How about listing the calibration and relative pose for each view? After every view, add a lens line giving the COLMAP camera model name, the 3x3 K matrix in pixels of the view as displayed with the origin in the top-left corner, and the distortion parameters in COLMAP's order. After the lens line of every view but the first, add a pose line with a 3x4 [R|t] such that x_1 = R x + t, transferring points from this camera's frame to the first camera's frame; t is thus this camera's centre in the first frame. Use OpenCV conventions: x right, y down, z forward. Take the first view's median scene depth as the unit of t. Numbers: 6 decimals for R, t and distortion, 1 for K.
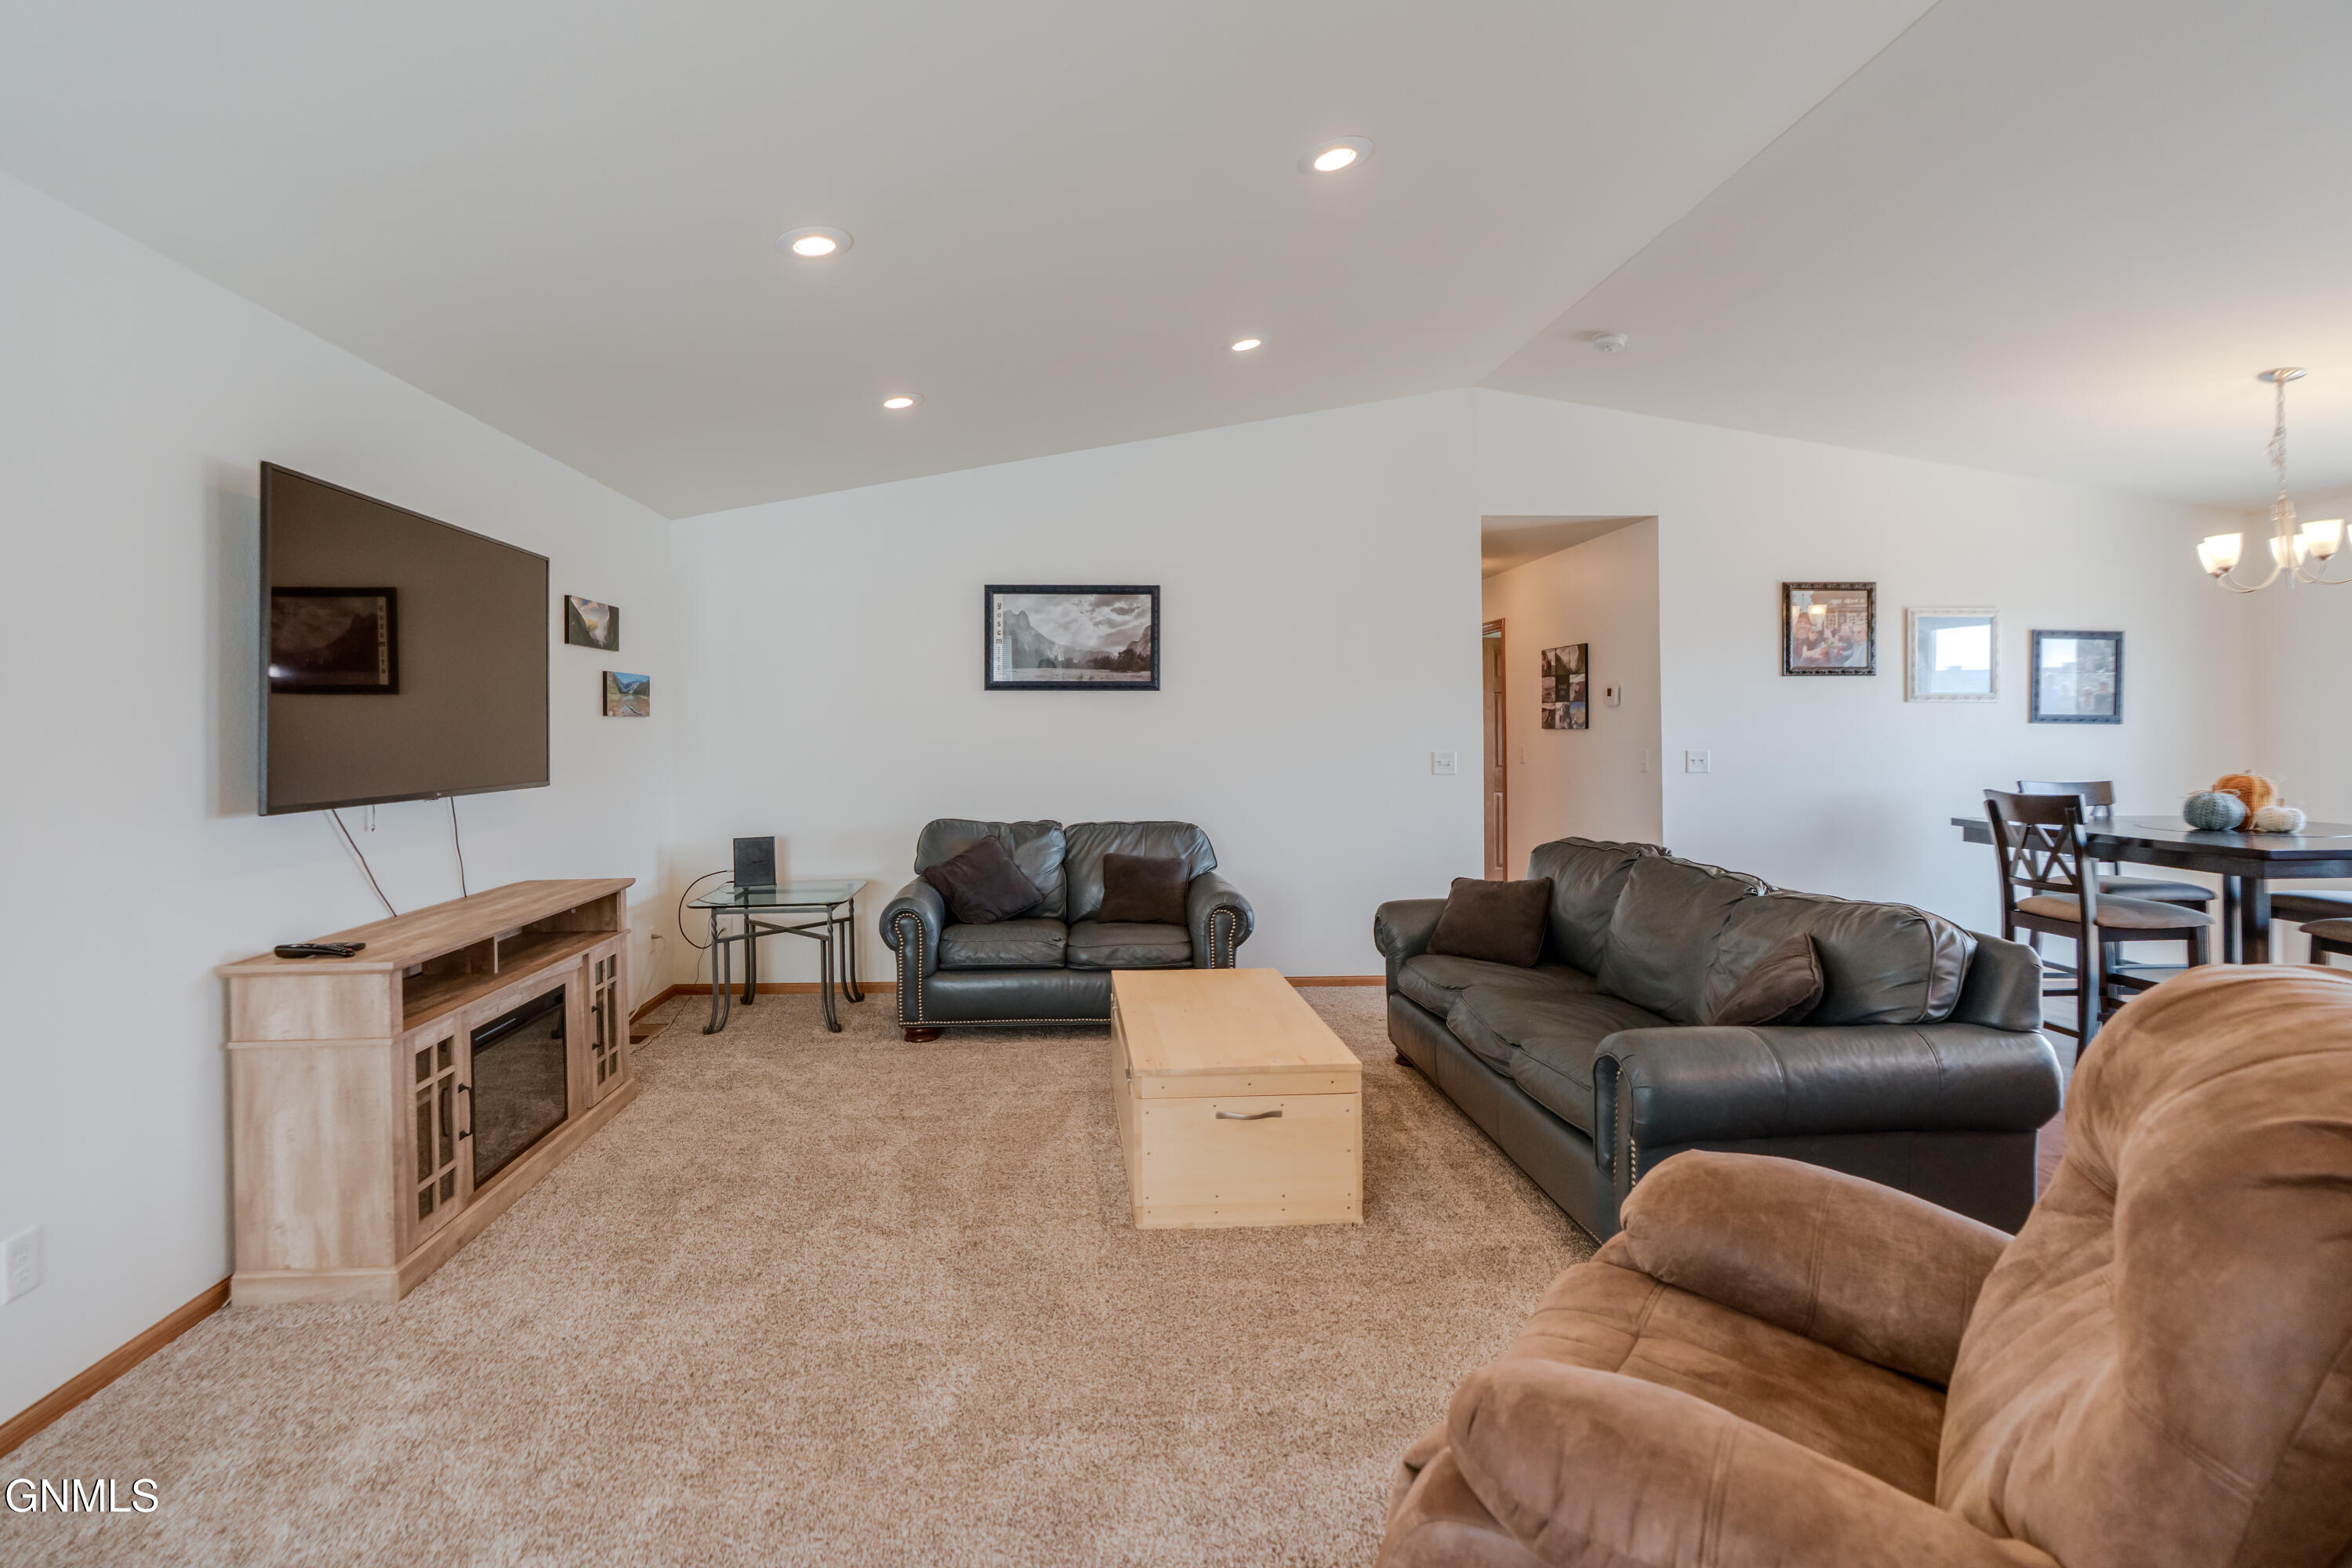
lens RADIAL K [[1104.7, 0, 1069.7], [0, 1104.7, 717.5], [0, 0, 1]] dist [-0.013700, 0.005407]
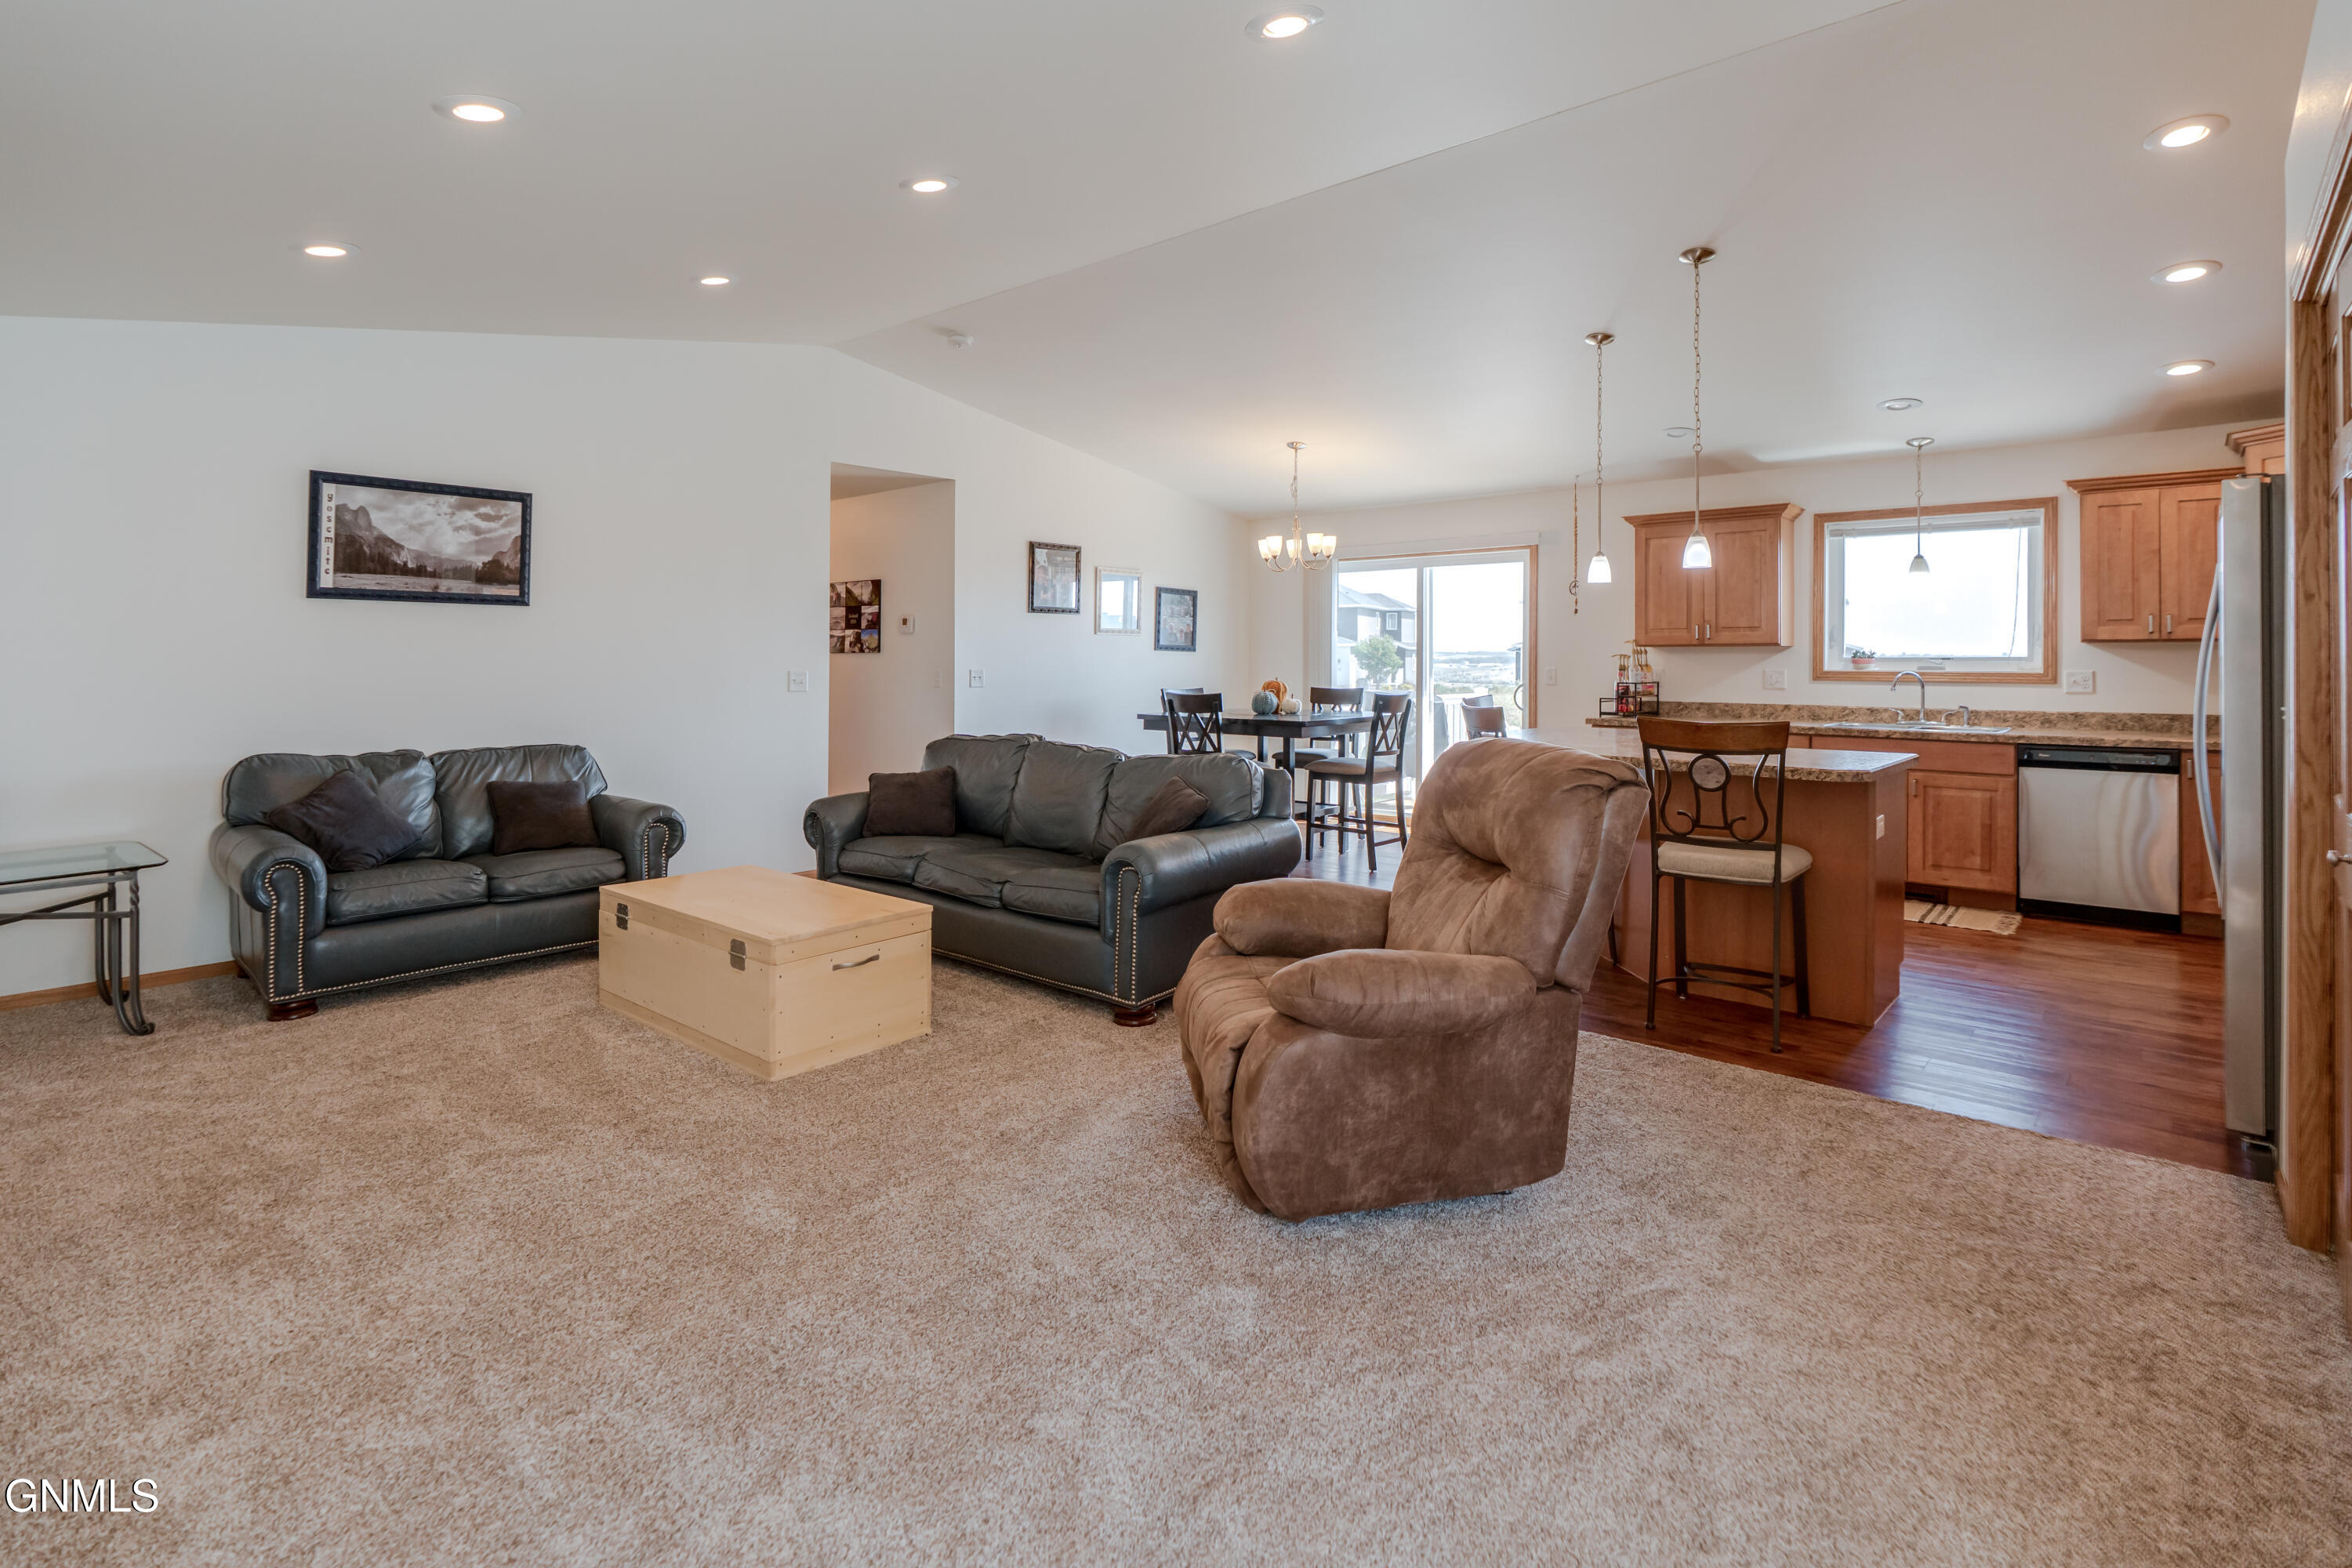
lens RADIAL K [[1151.3, 0, 1127.0], [0, 1151.3, 656.2], [0, 0, 1]] dist [-0.029845, 0.011479]
pose [[0.687819, 0.006885, 0.725850, -0.273224], [-0.009684, 0.999953, -0.000309, 0.013537], [-0.725818, -0.006817, 0.687853, -0.031948]]
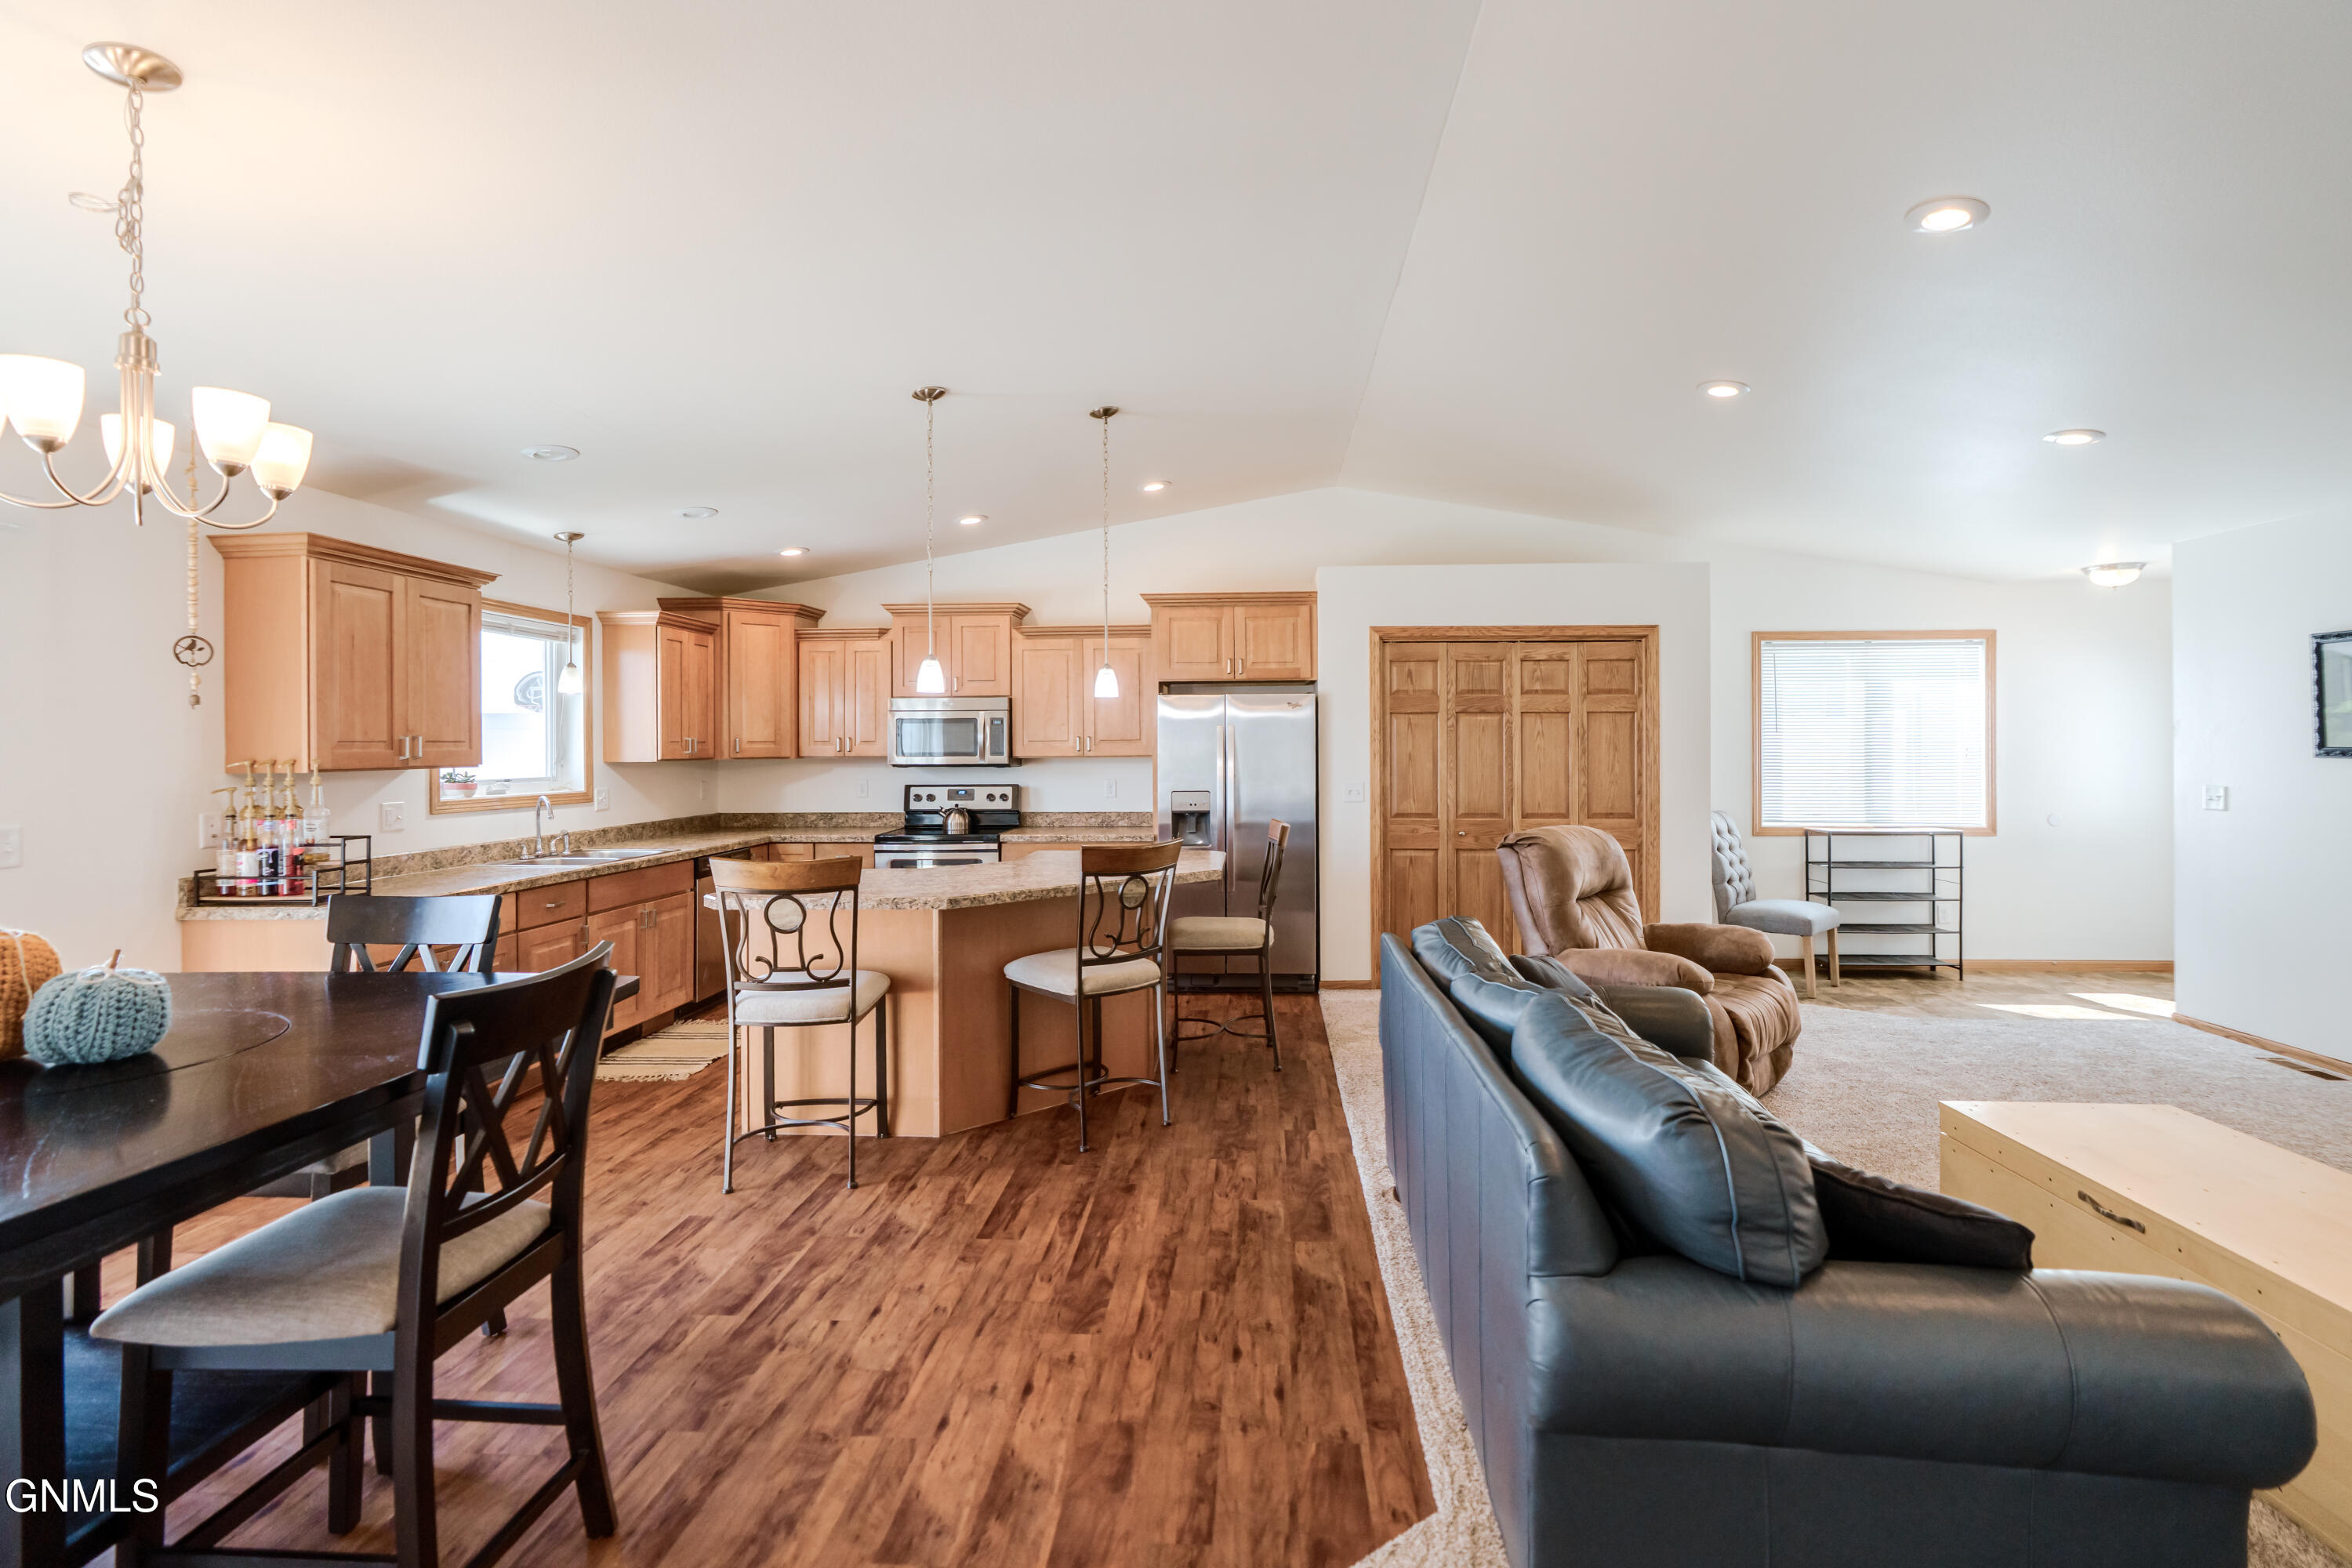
lens RADIAL K [[1068.7, 0, 1218.2], [0, 1068.7, 749.0], [0, 0, 1]] dist [-0.007157, 0.000111]
pose [[-0.998536, 0.012269, 0.052682, 0.454767], [0.011946, 0.999908, -0.006436, -0.006360], [-0.052756, -0.005798, -0.998591, 1.048673]]
